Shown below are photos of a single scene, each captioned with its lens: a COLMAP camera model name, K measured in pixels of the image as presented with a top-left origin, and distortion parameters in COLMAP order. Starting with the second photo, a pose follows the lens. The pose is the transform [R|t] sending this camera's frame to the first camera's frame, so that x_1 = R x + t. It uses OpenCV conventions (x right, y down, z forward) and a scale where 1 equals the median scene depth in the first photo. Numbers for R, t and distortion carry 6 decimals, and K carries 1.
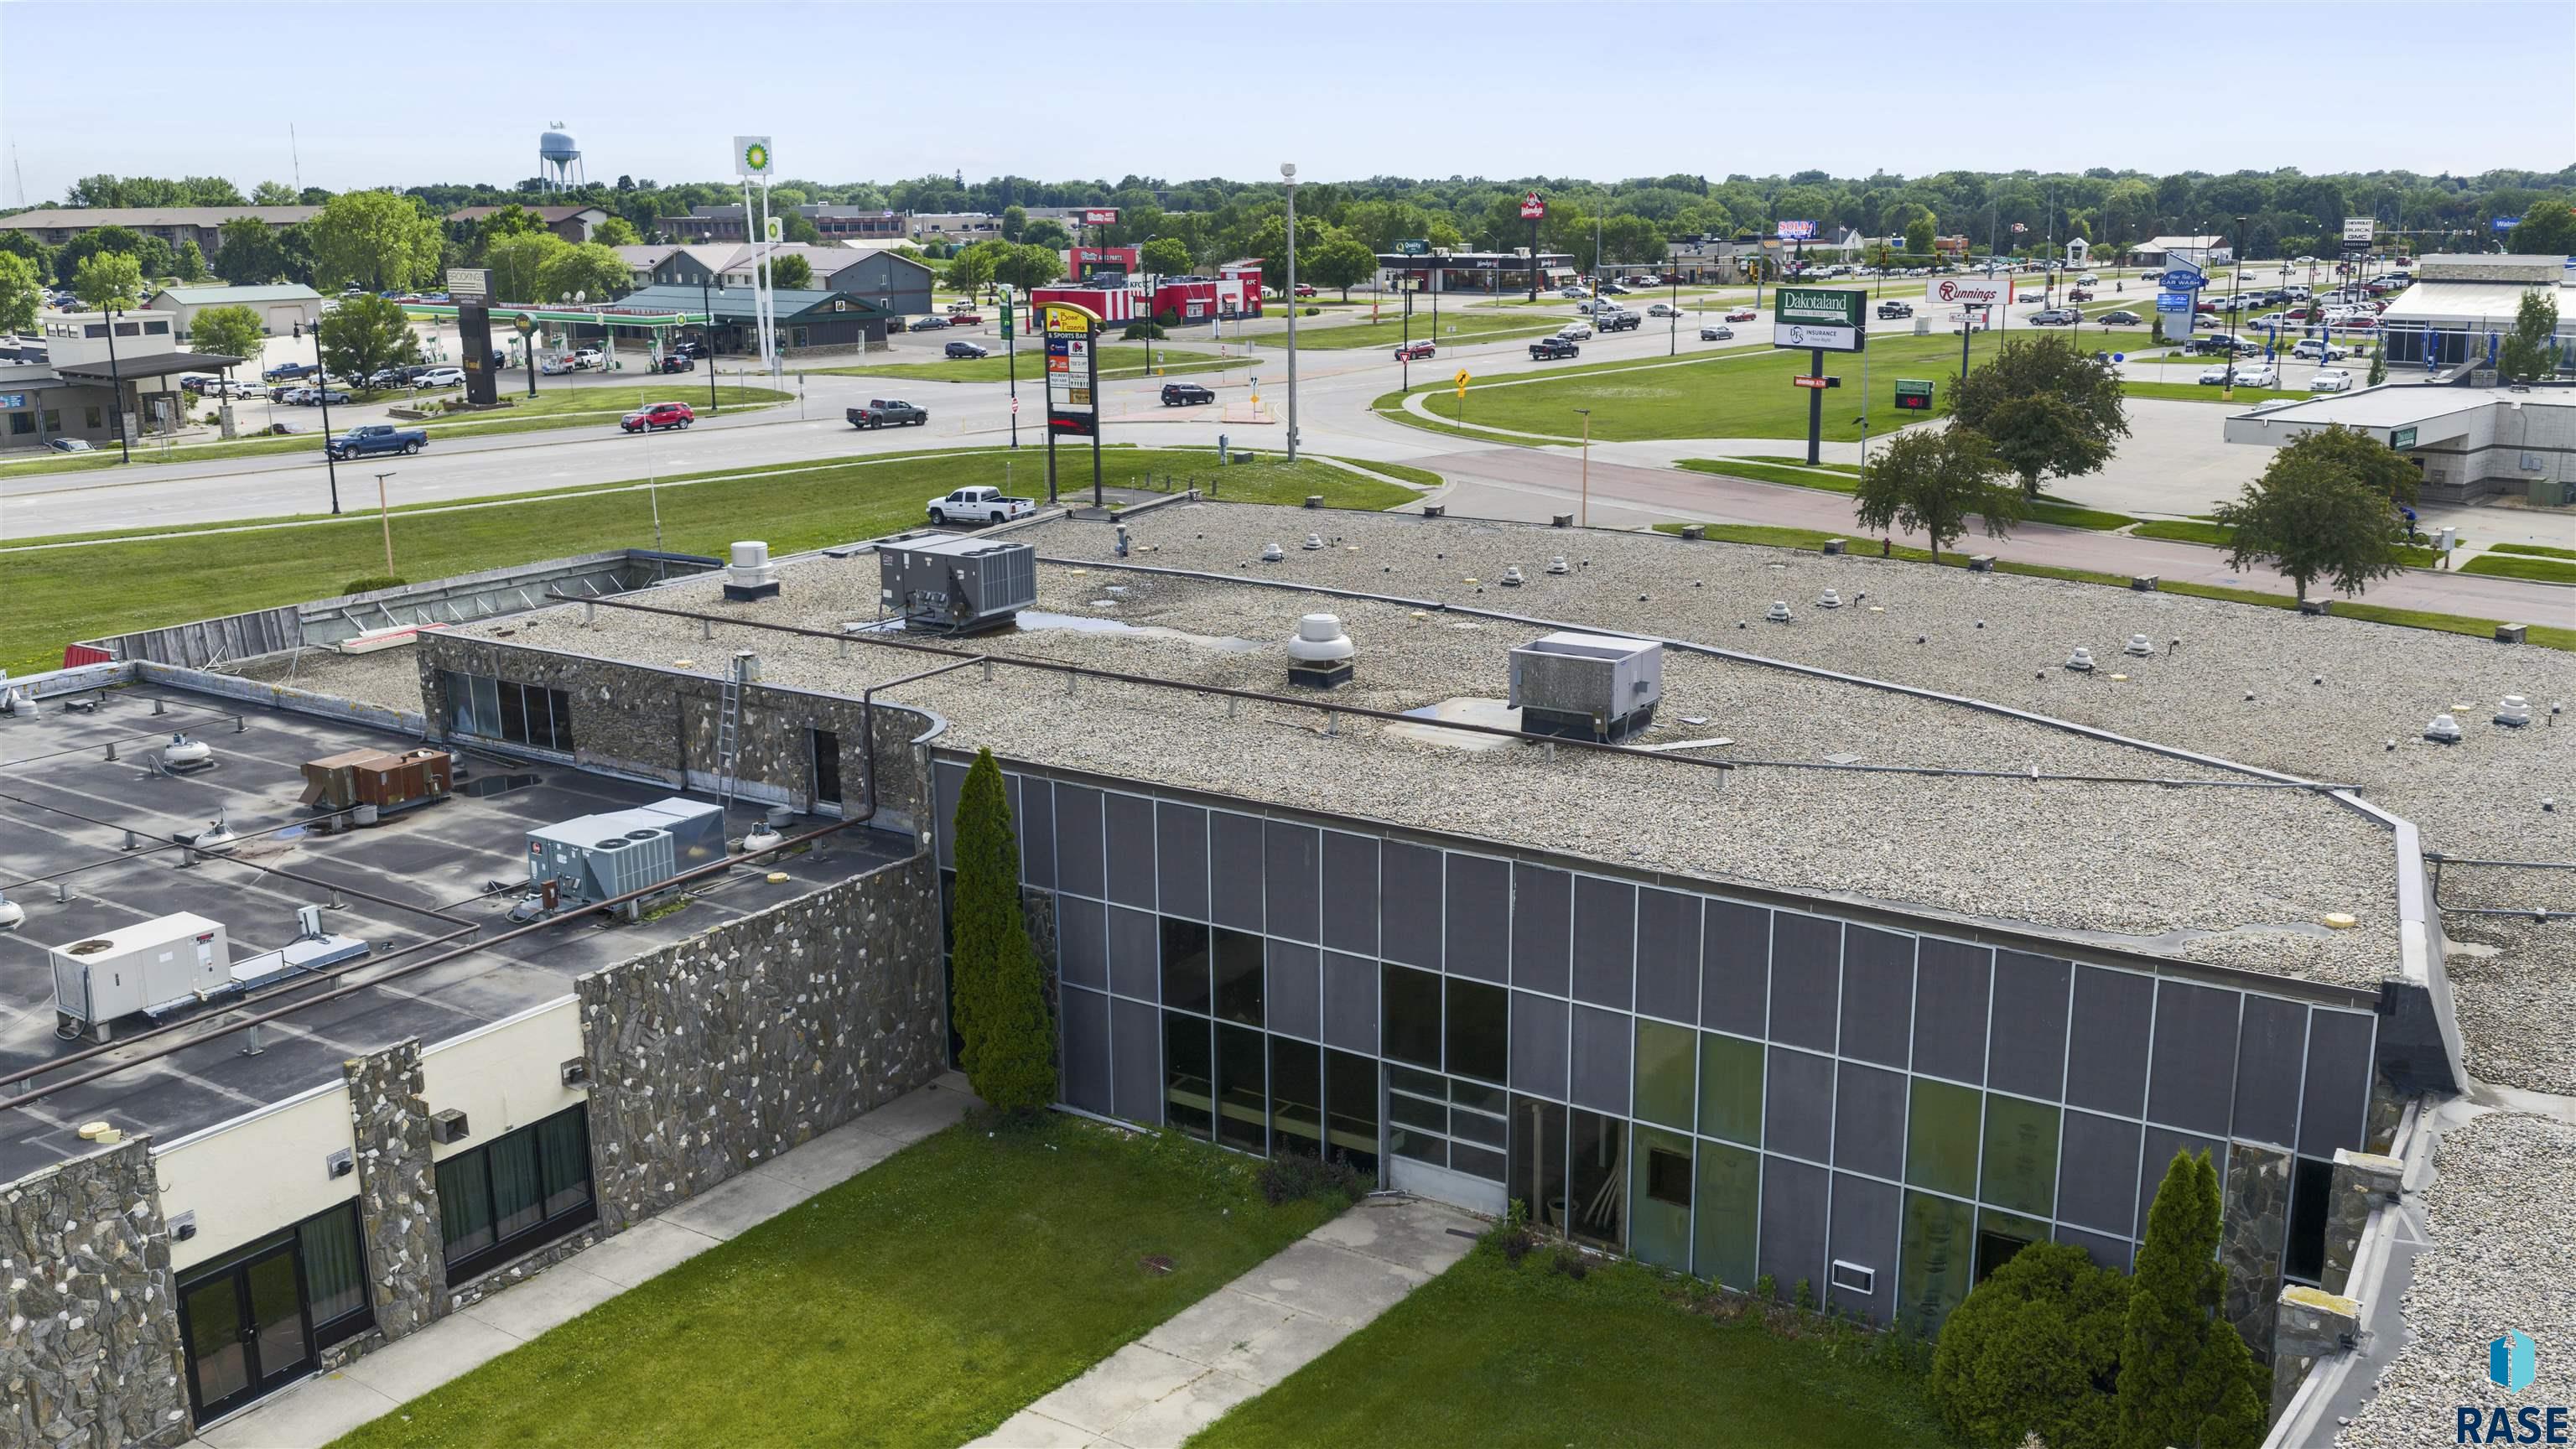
lens RADIAL K [[2157.1, 0, 1302.5], [0, 2157.1, 737.0], [0, 0, 1]] dist [-0.001310, -0.008072]
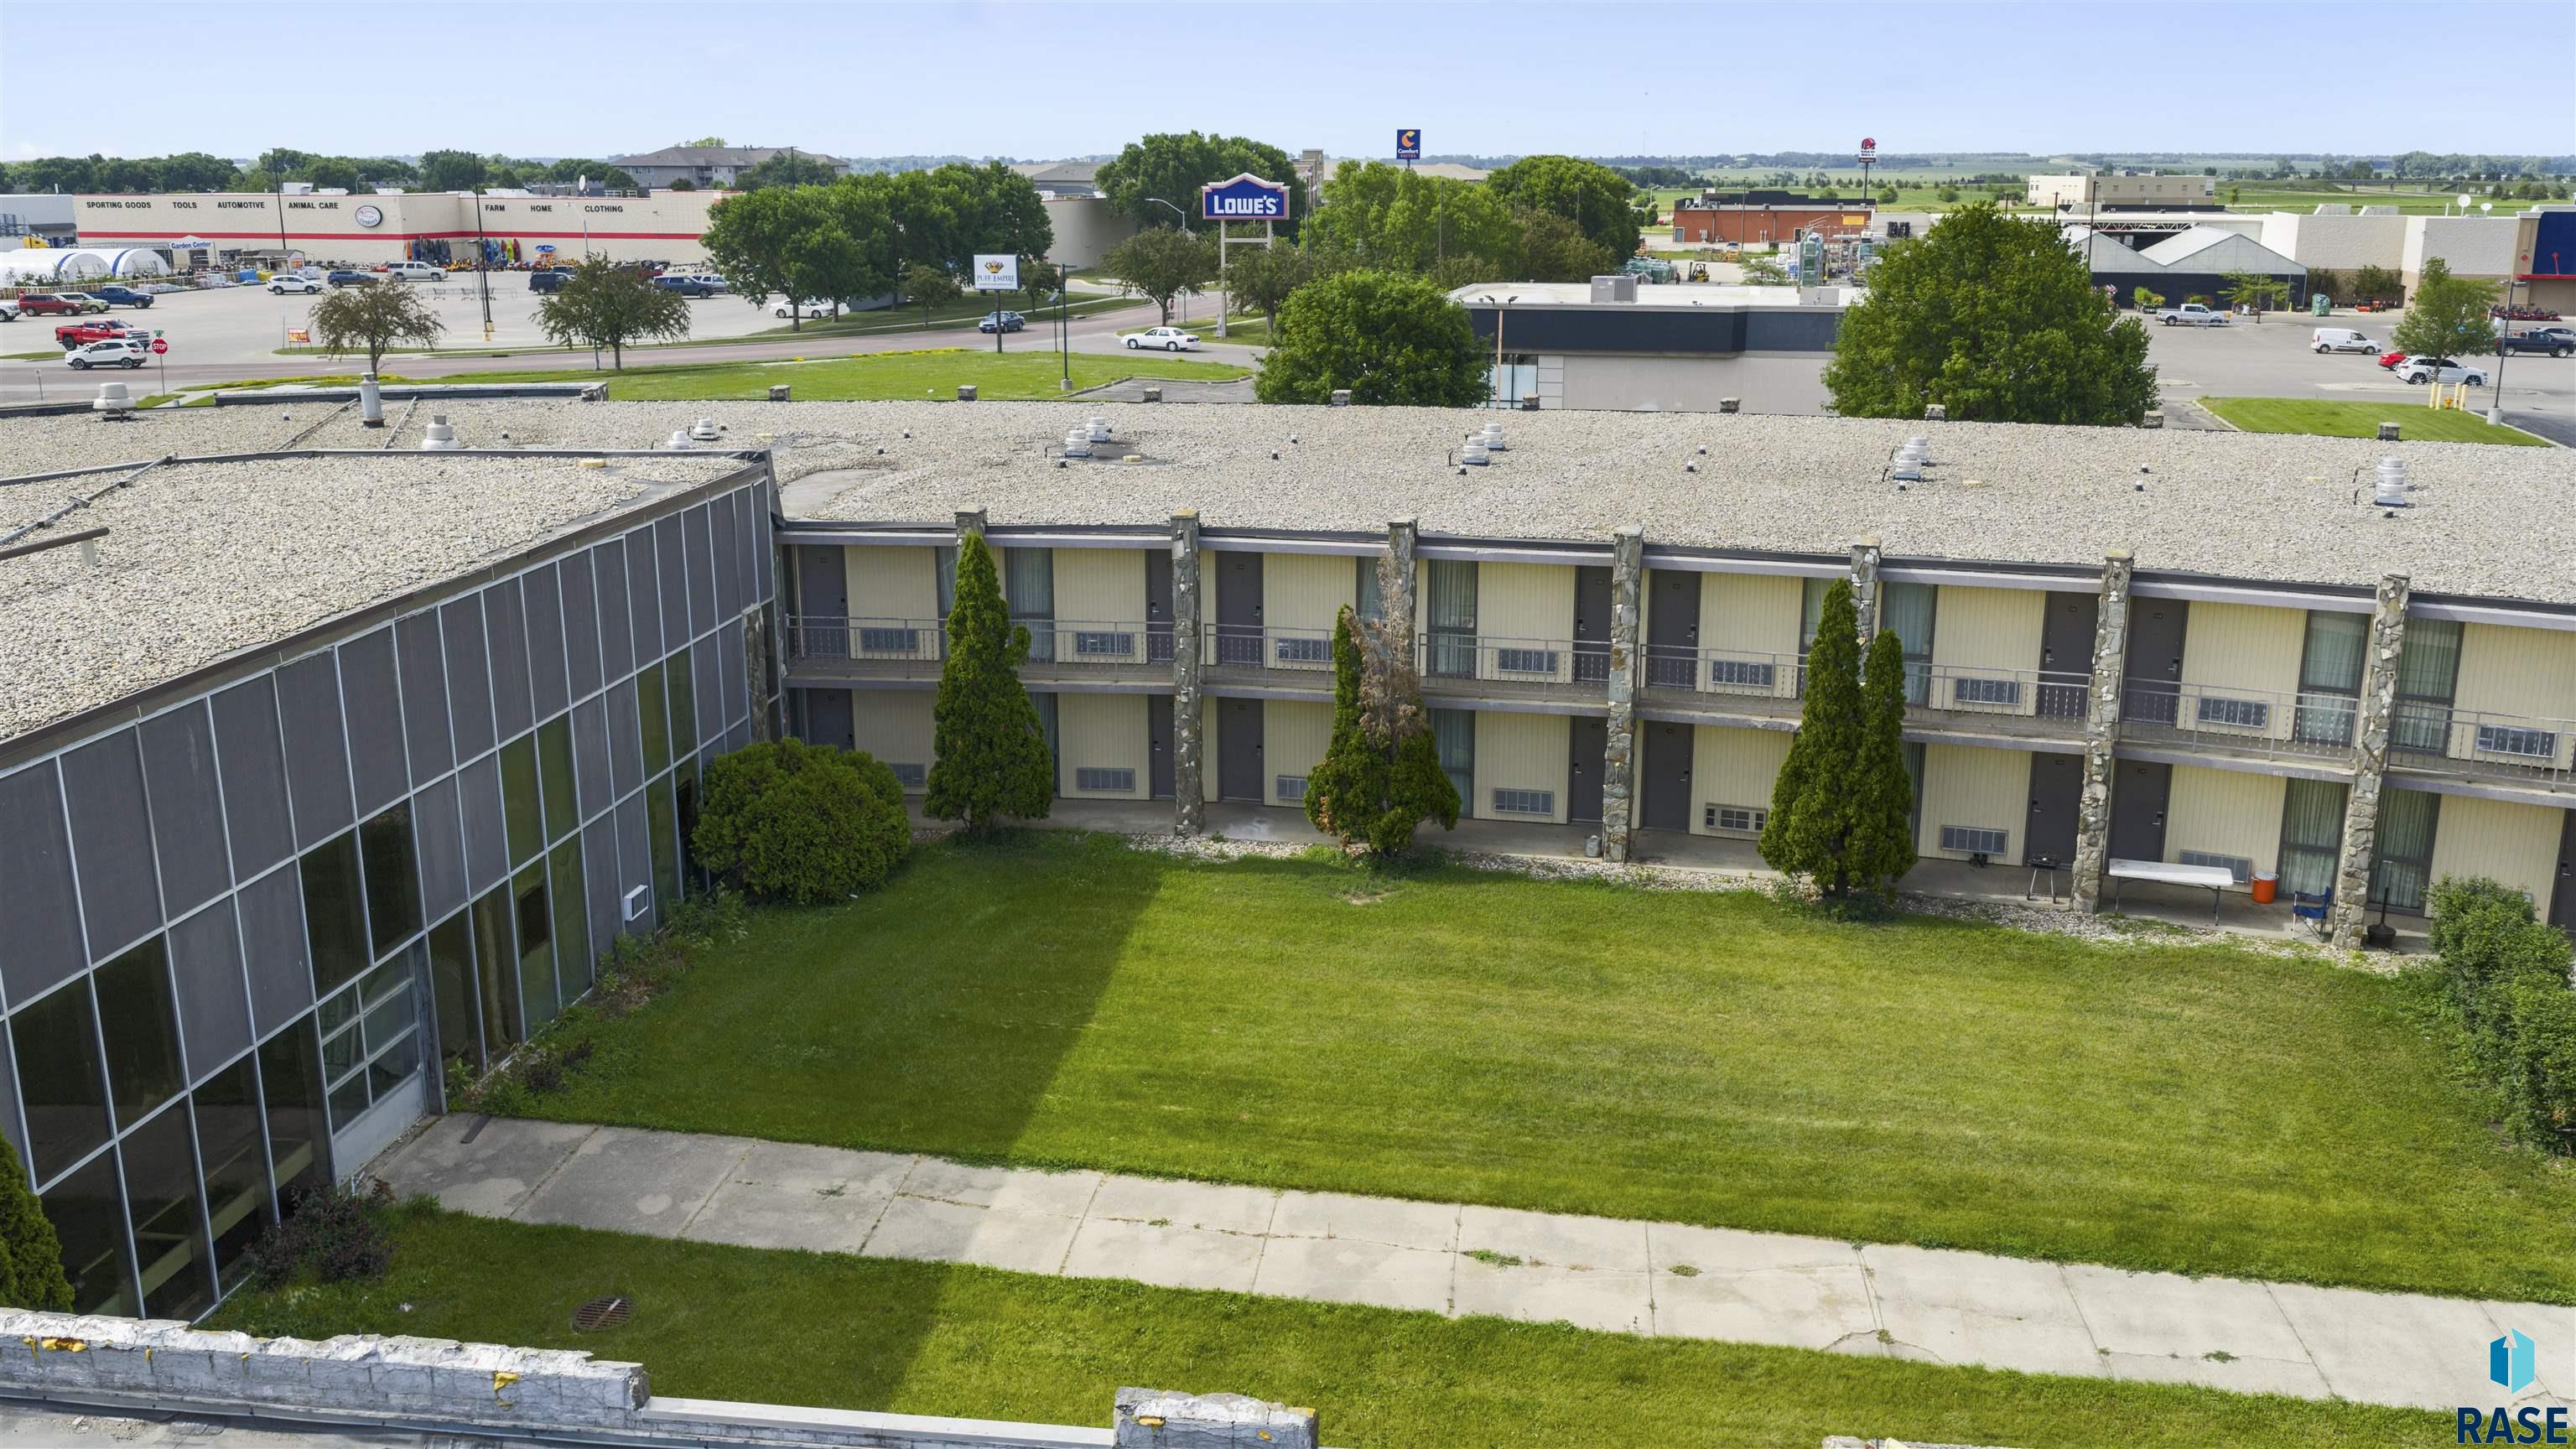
lens RADIAL K [[2157.1, 0, 1290.1], [0, 2157.1, 721.0], [0, 0, 1]] dist [-0.001310, -0.008072]
pose [[-0.423544, -0.219045, 0.878994, -0.678288], [0.225190, 0.914407, 0.336378, -0.088936], [-0.877439, 0.340411, -0.337965, 0.965112]]
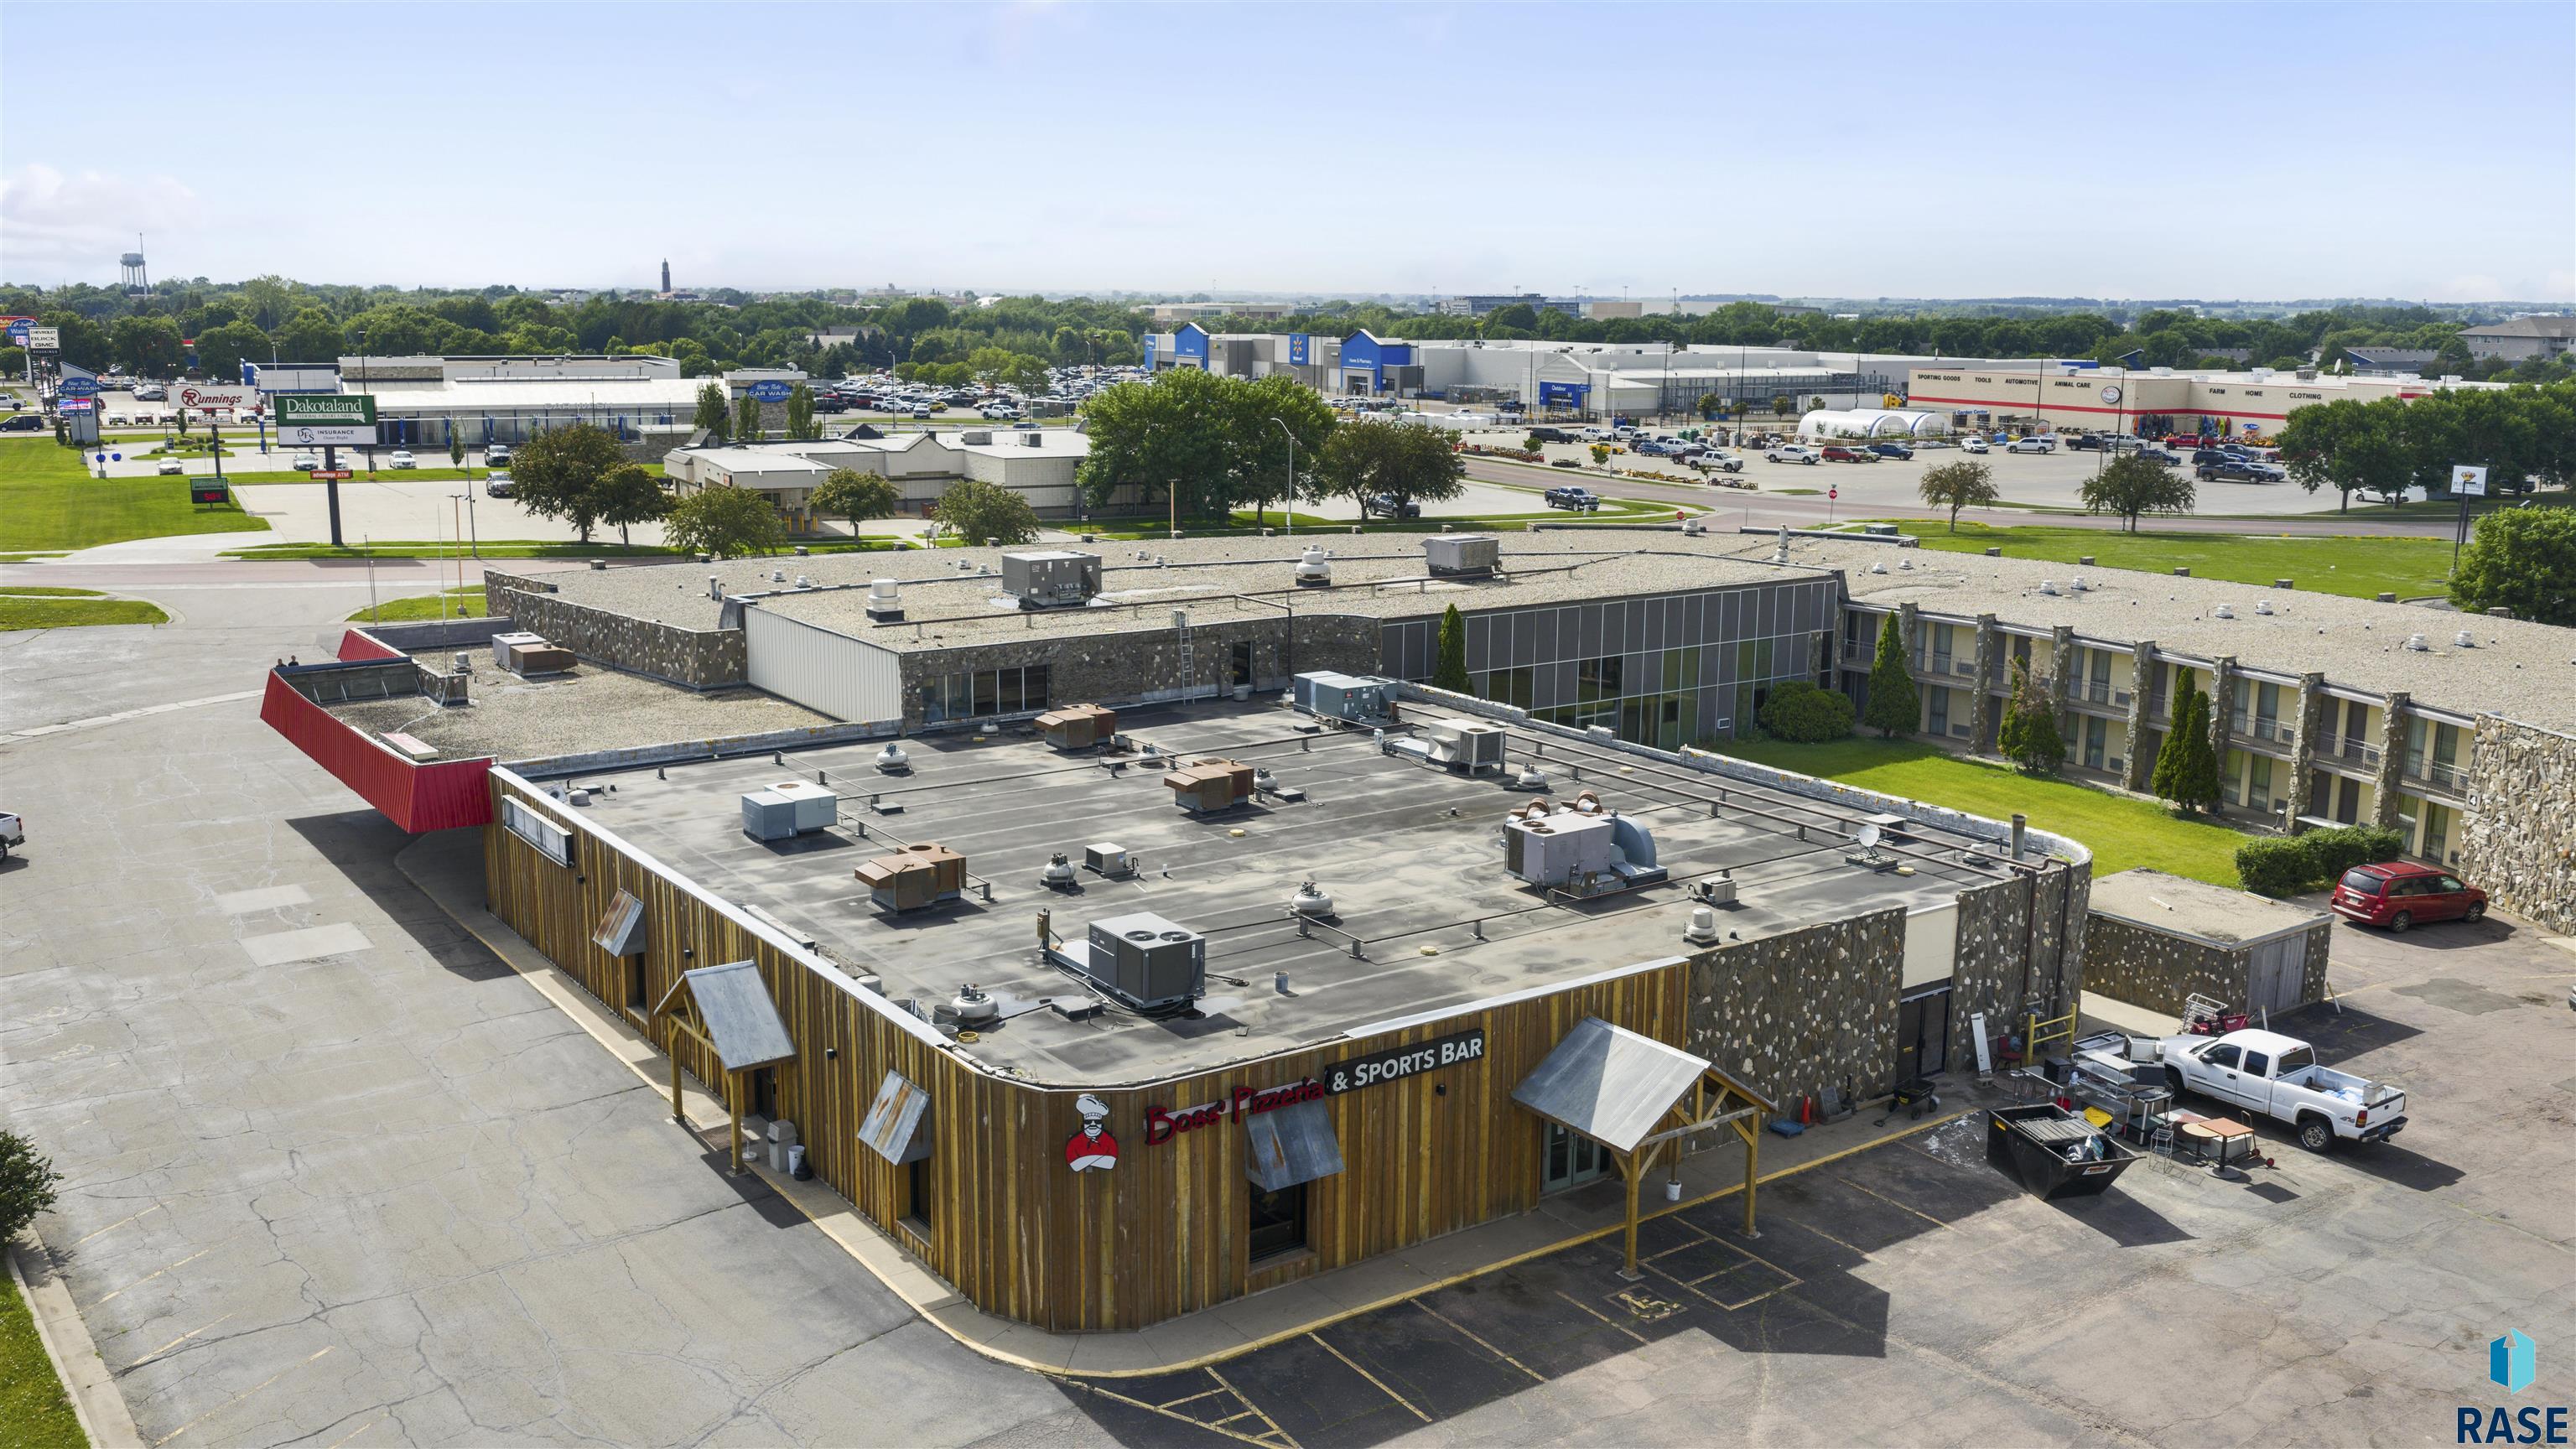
lens RADIAL K [[2157.1, 0, 1280.0], [0, 2157.1, 725.1], [0, 0, 1]] dist [-0.001310, -0.008072]
pose [[0.388240, -0.169134, 0.905905, -2.263398], [0.214356, 0.972626, 0.089725, -0.108868], [-0.896282, 0.159351, 0.413867, 0.346860]]
